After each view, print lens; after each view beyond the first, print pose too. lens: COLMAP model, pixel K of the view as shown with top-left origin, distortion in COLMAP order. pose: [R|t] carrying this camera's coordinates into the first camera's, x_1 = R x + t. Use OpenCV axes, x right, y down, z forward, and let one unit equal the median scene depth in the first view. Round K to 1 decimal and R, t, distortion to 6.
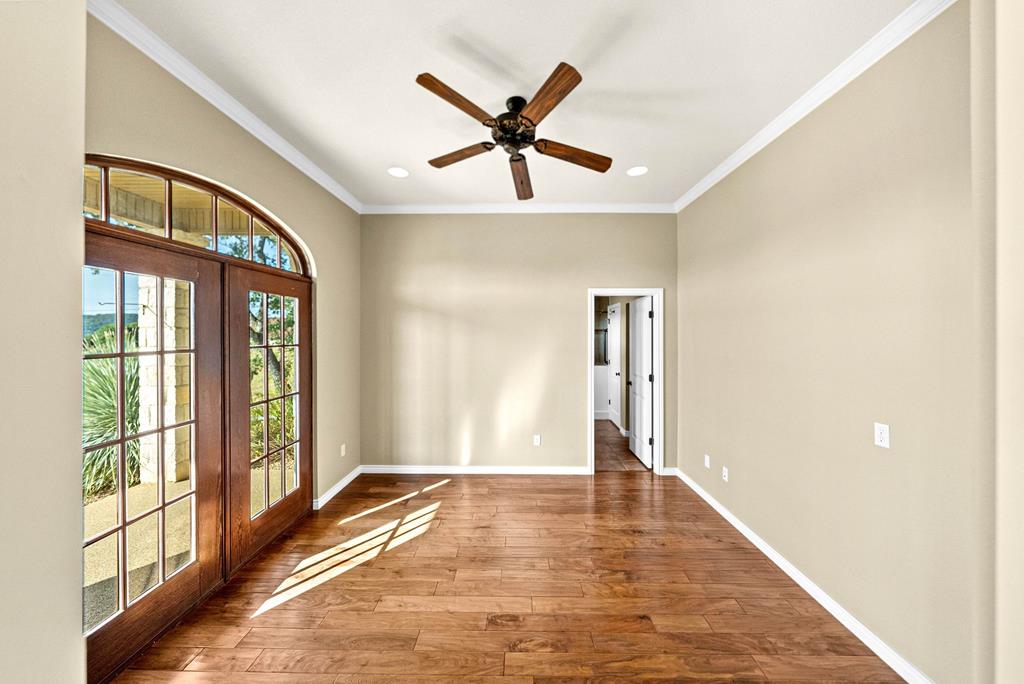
lens RADIAL K [[368.4, 0, 511.2], [0, 368.4, 337.8], [0, 0, 1]] dist [-0.000374, -0.000015]
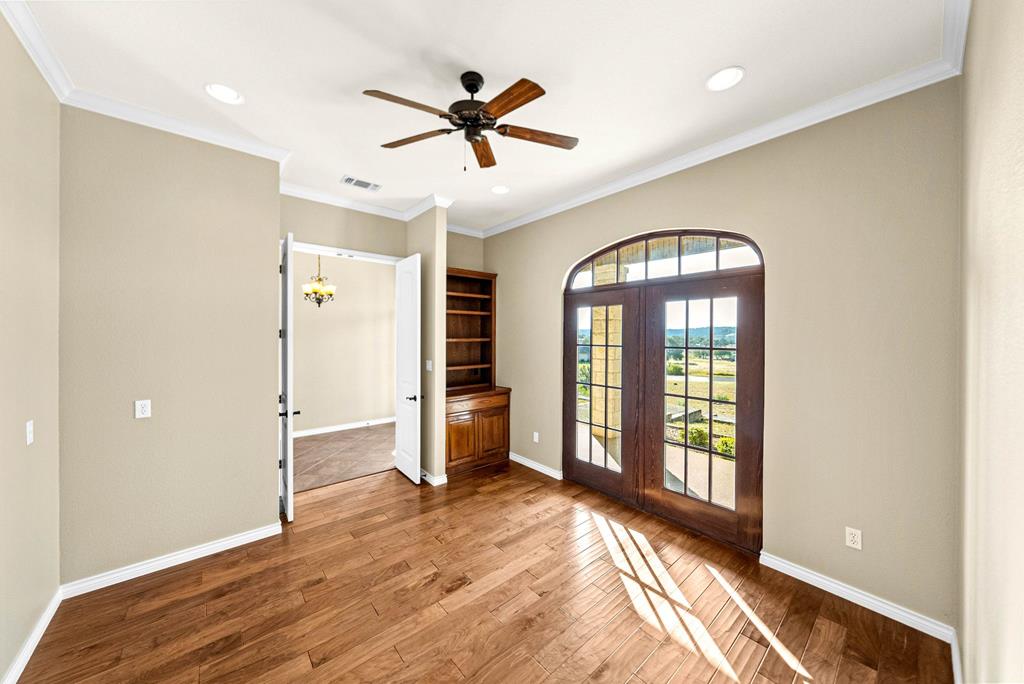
lens RADIAL K [[350.0, 0, 509.7], [0, 350.0, 336.7], [0, 0, 1]] dist [0.000996, 0.000032]
pose [[-0.757428, -0.000271, -0.652919, 0.448709], [-0.008965, 0.999910, 0.009984, -0.014407], [0.652858, 0.013416, -0.757362, 1.525417]]
